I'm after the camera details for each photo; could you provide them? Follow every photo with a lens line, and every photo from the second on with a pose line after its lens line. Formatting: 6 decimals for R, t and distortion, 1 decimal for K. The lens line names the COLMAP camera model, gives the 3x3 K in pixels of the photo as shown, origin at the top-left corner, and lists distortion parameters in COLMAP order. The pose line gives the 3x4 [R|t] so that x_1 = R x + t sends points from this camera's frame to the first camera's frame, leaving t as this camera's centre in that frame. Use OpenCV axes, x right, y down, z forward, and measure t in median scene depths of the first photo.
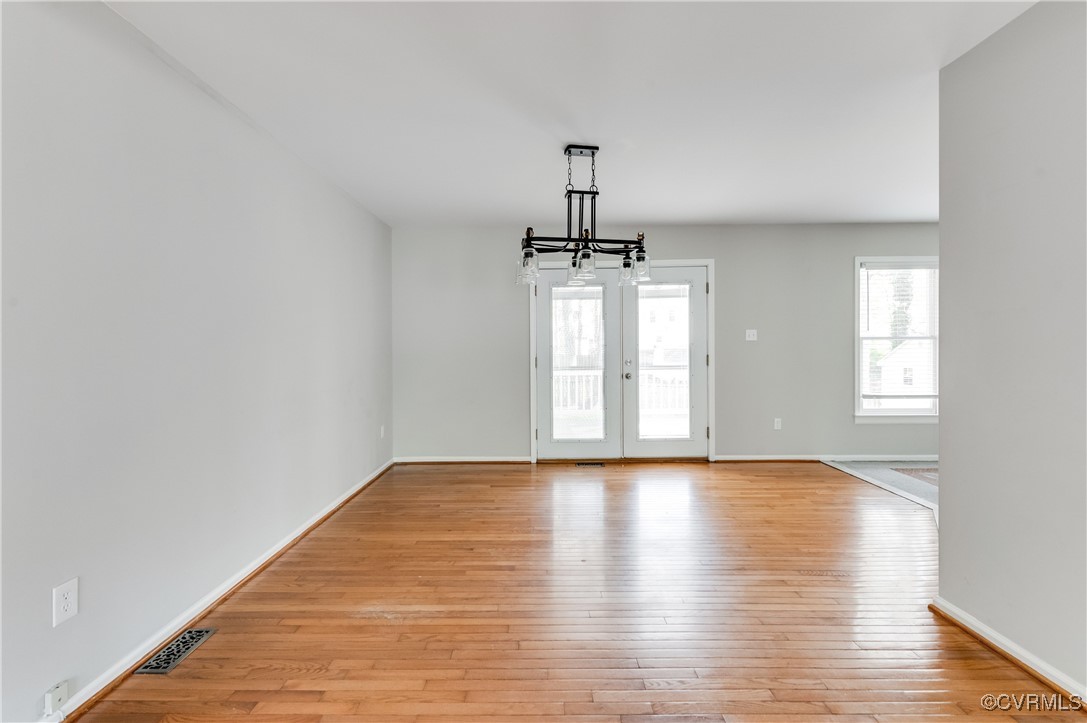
lens RADIAL K [[485.1, 0, 544.4], [0, 485.1, 348.9], [0, 0, 1]] dist [0.000752, 0.000208]
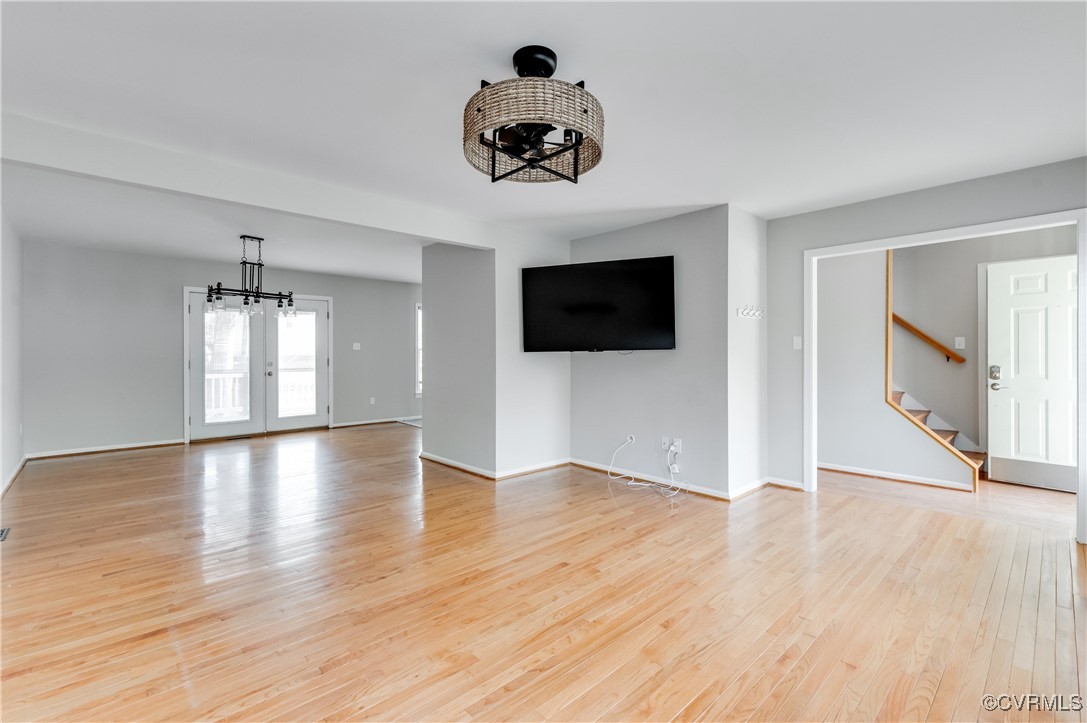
lens RADIAL K [[477.4, 0, 544.8], [0, 477.4, 356.9], [0, 0, 1]] dist [0.000772, 0.000047]
pose [[0.731318, 0.001892, 0.682034, -0.194274], [-0.001737, 0.999998, -0.000912, 0.006234], [-0.682035, -0.000518, 0.731320, -0.577775]]
